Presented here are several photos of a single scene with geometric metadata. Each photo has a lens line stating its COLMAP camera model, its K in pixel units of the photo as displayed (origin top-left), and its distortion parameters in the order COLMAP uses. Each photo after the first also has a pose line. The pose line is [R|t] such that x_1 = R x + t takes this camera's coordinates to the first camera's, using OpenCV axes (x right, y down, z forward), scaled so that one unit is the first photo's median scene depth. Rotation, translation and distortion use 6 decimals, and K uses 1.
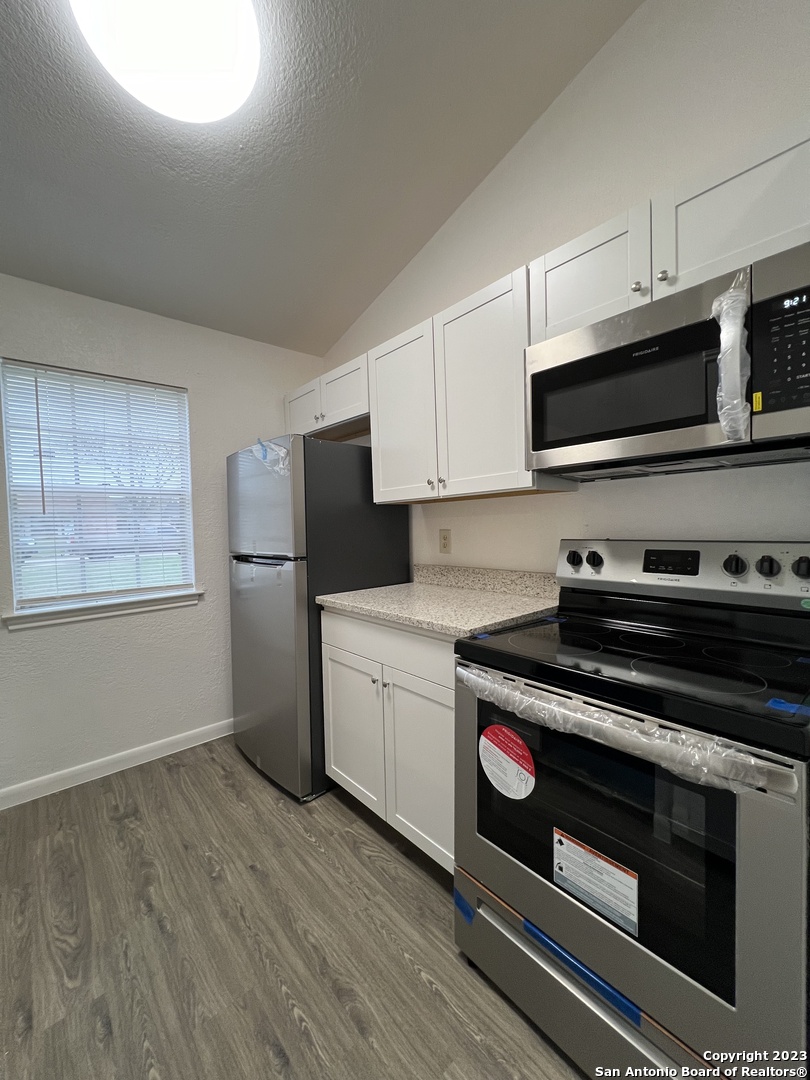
lens RADIAL K [[430.3, 0, 406.6], [0, 430.3, 535.3], [0, 0, 1]] dist [0.000050, -0.000174]
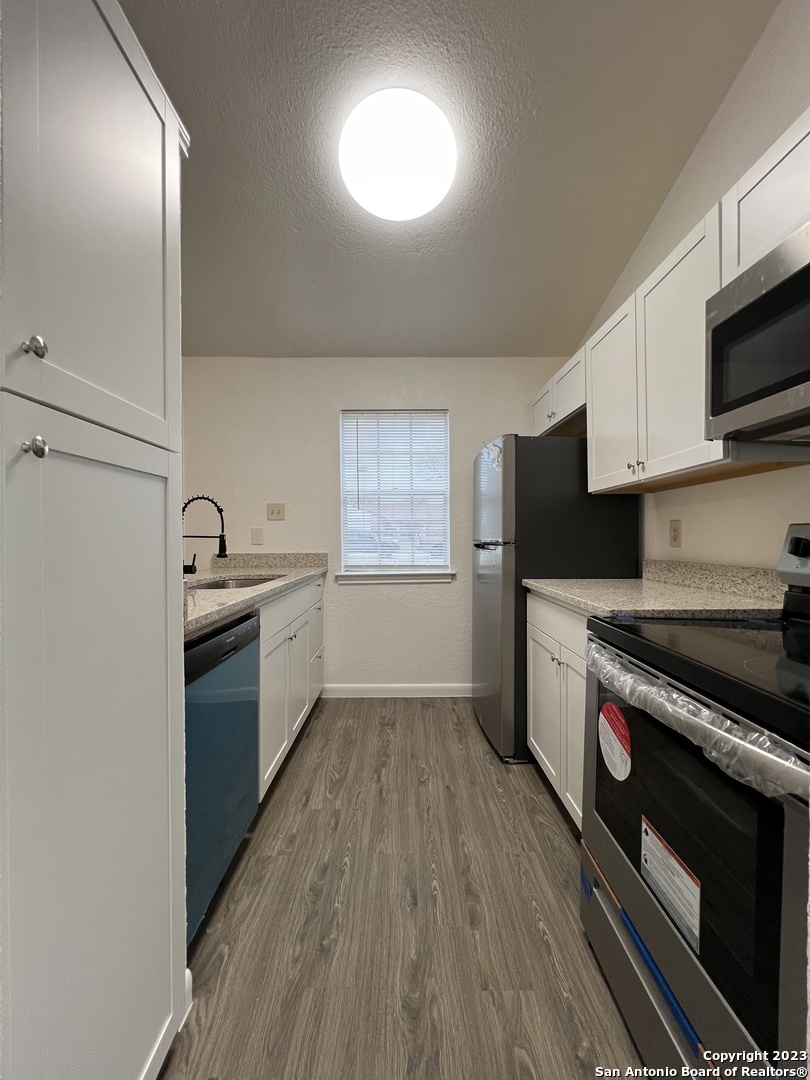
lens RADIAL K [[430.3, 0, 407.1], [0, 430.3, 535.7], [0, 0, 1]] dist [0.000050, -0.000174]
pose [[0.759765, 0.021594, -0.649839, 0.359203], [-0.032988, 0.999441, -0.005357, 0.060507], [0.649360, 0.025507, 0.760053, -0.039412]]
